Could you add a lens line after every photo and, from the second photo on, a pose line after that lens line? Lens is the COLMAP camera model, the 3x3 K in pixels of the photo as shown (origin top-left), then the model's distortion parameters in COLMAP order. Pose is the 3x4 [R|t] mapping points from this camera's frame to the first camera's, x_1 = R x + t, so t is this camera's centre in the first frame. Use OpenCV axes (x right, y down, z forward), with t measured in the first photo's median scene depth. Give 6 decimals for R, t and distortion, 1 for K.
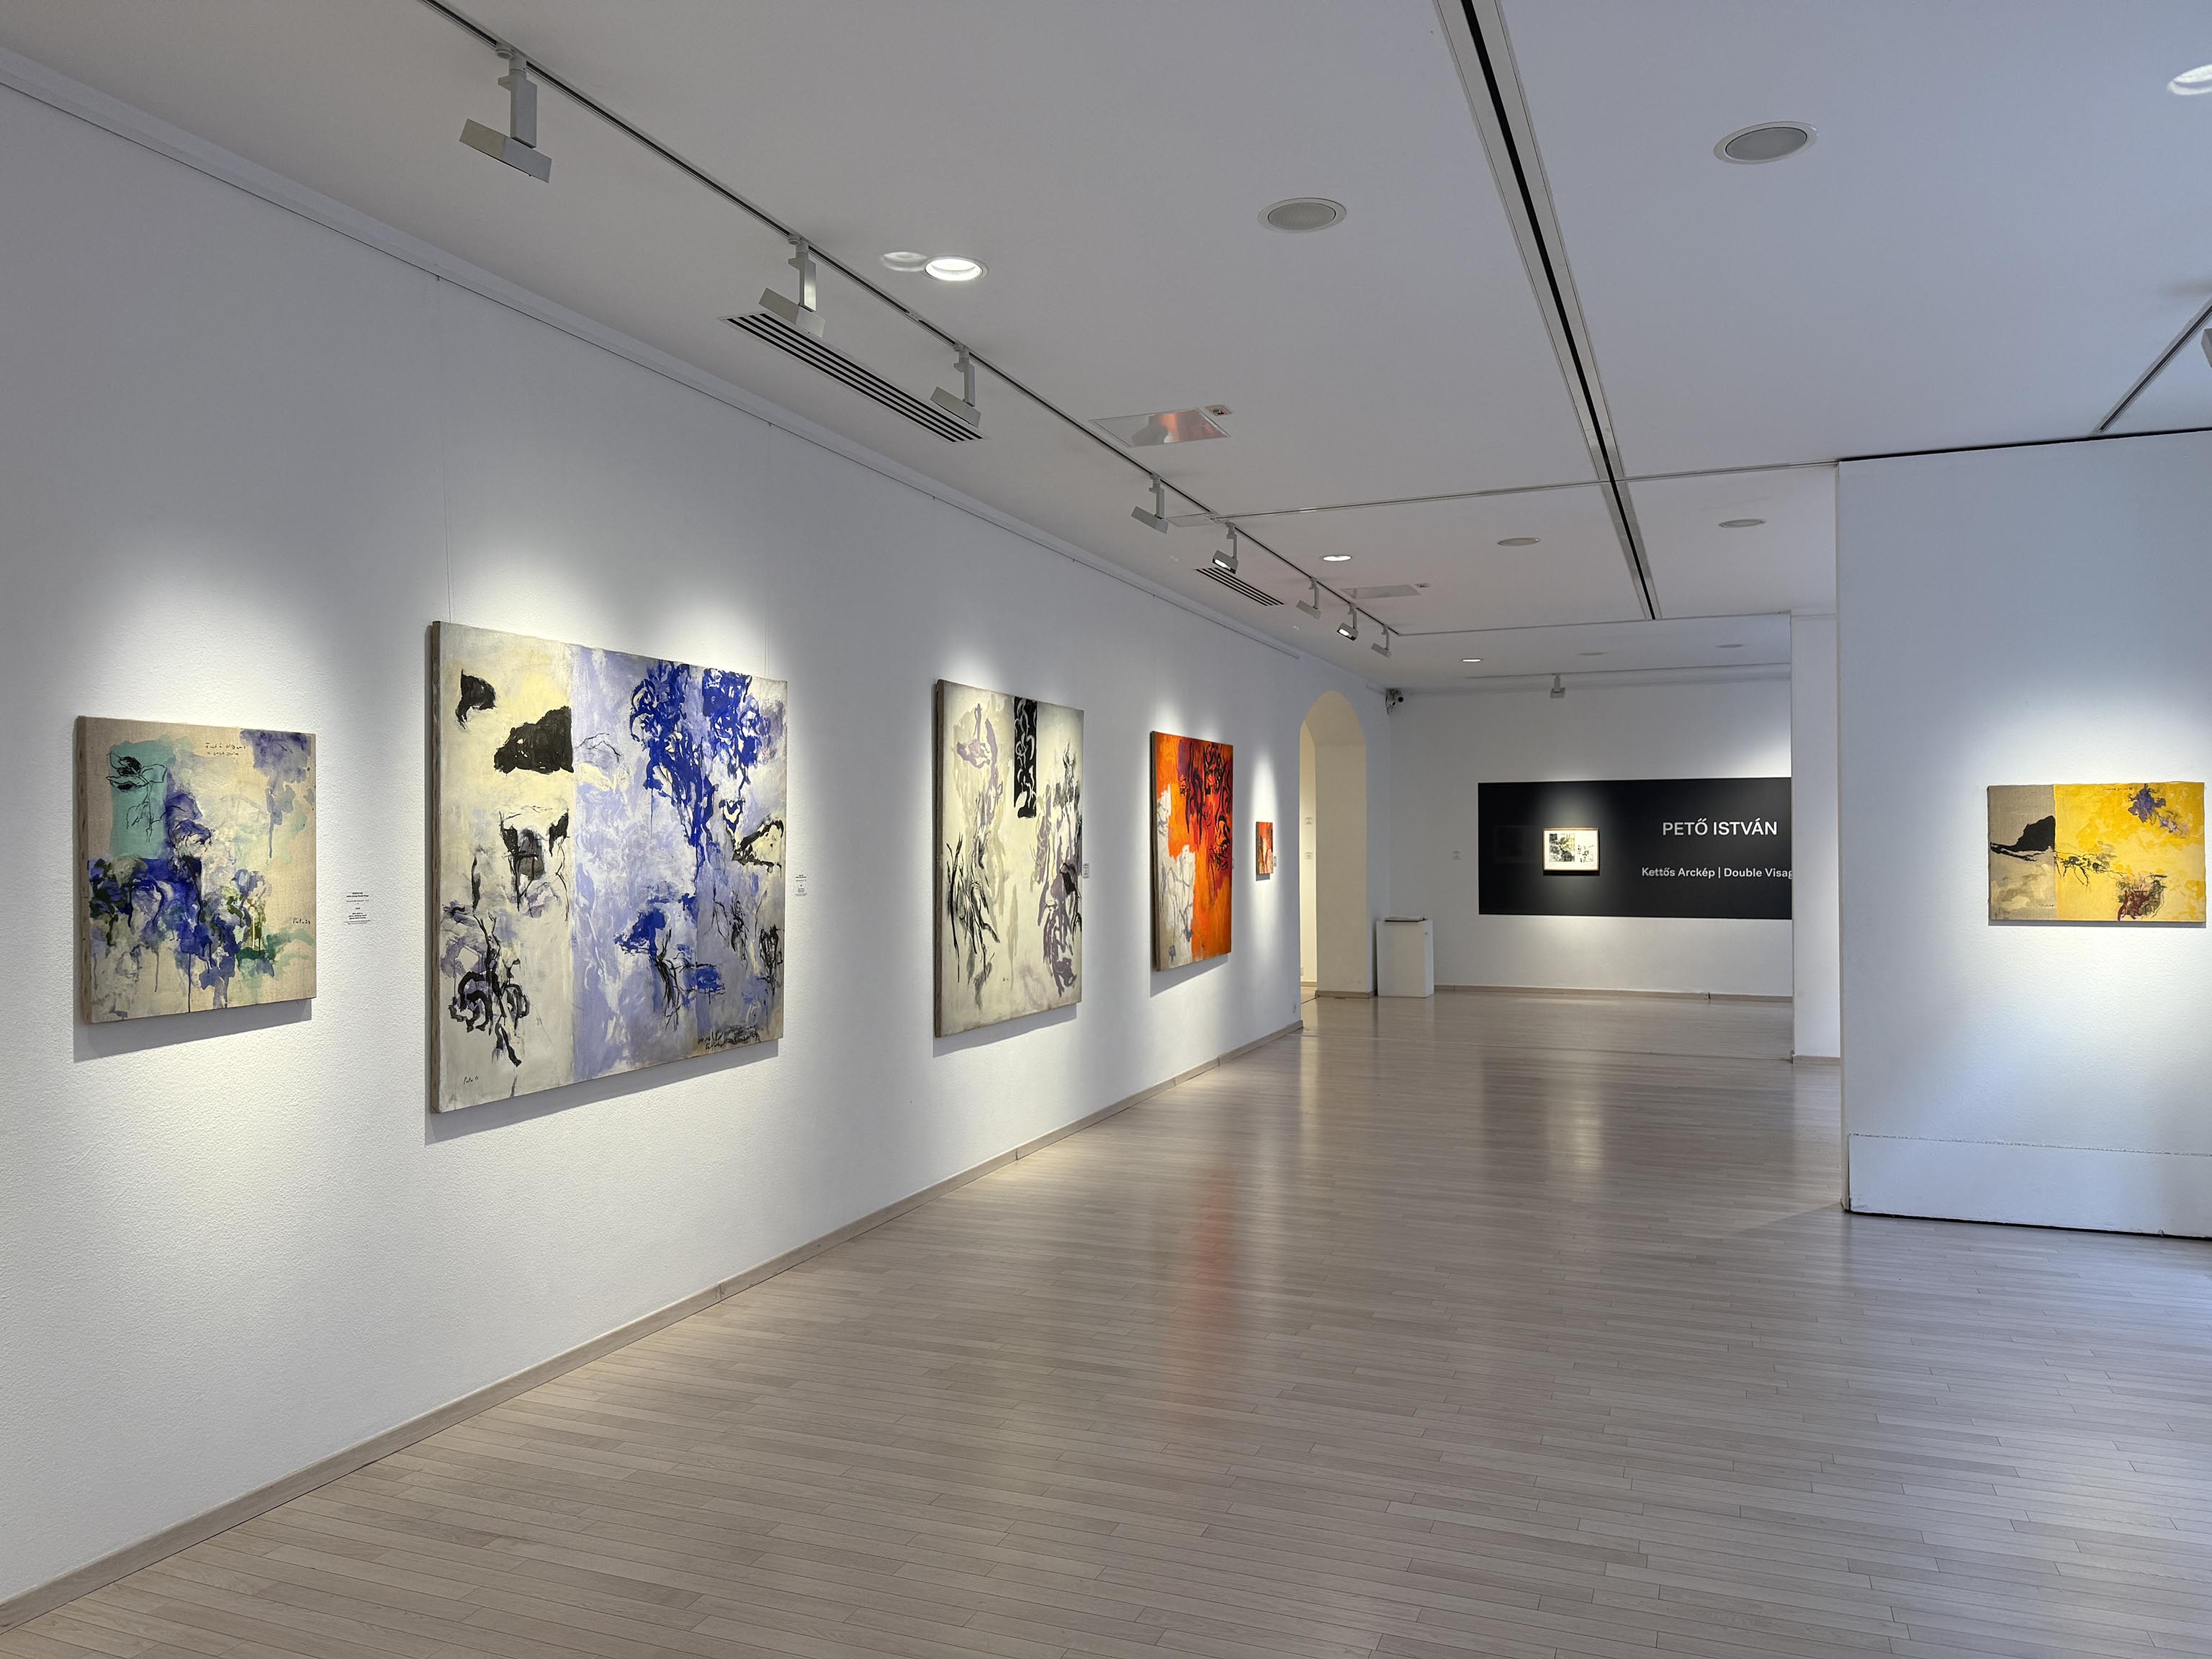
lens RADIAL K [[1561.3, 0, 1057.5], [0, 1561.3, 815.0], [0, 0, 1]] dist [0.072107, -0.050137]
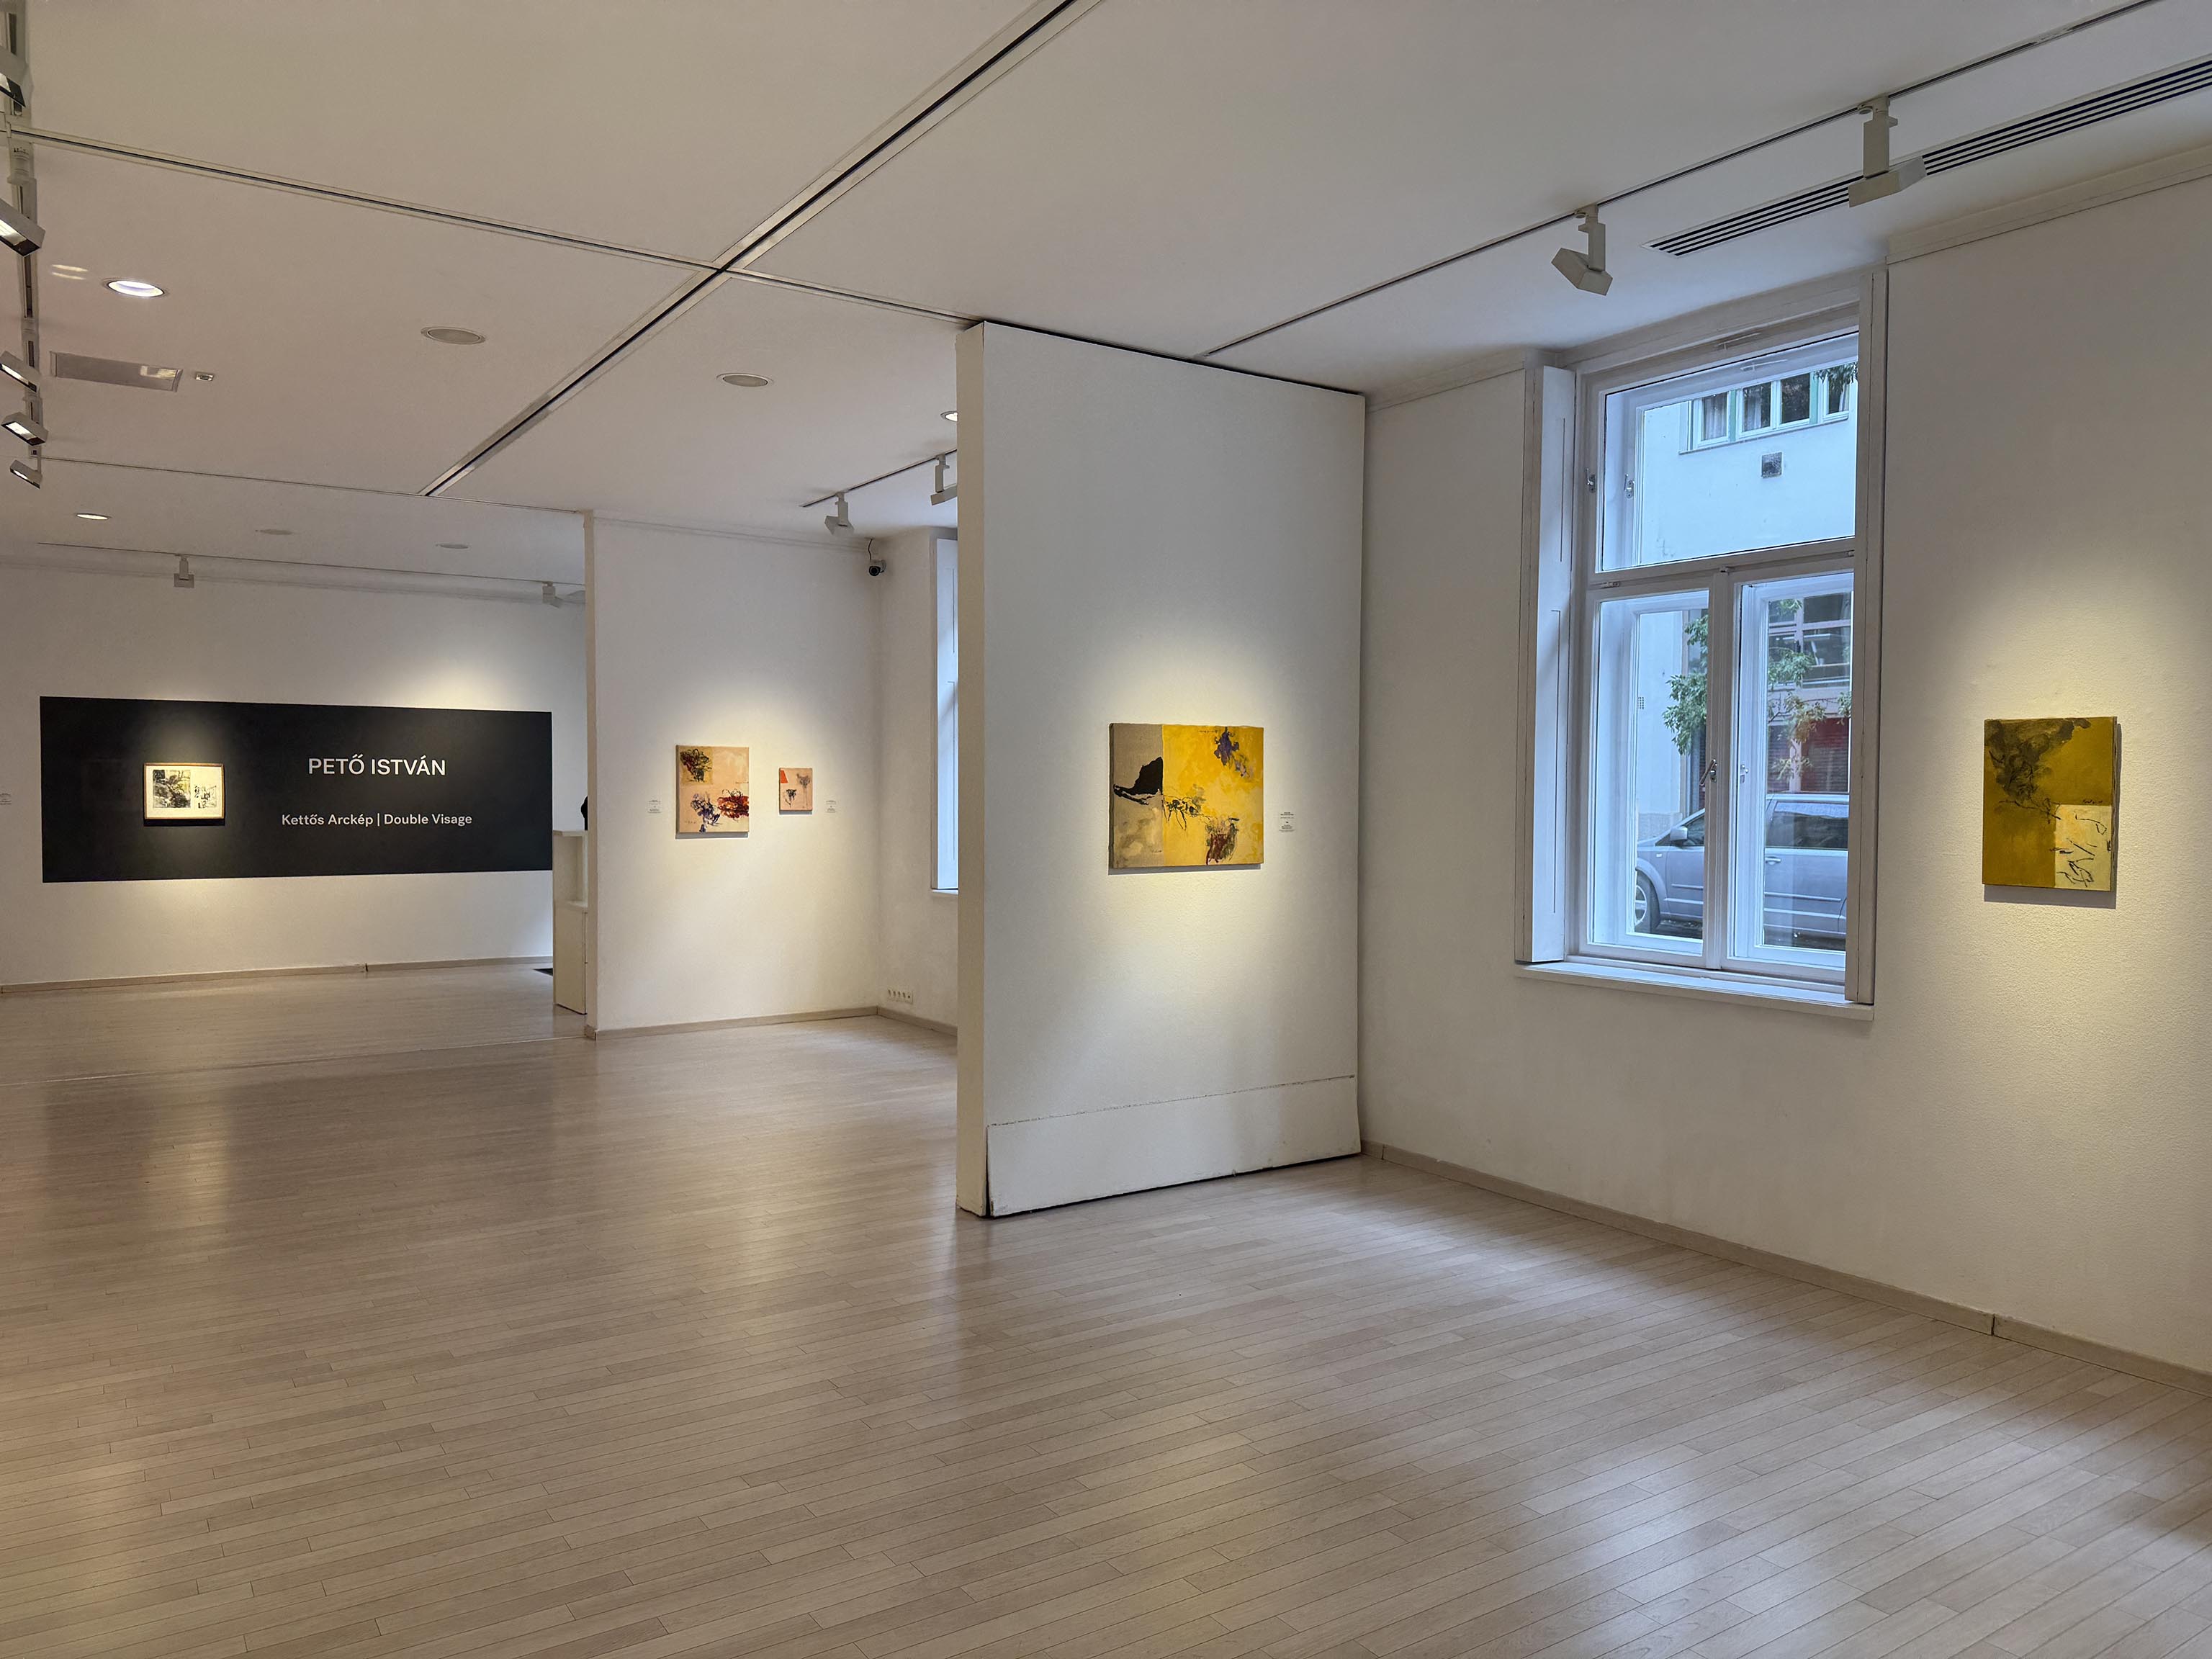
lens RADIAL K [[1561.3, 0, 1049.0], [0, 1561.3, 812.8], [0, 0, 1]] dist [0.072107, -0.050137]
pose [[0.549936, -0.007558, 0.835173, -0.190534], [-0.021088, 0.999515, 0.022931, 0.013847], [-0.834941, -0.030223, 0.549509, 0.543721]]
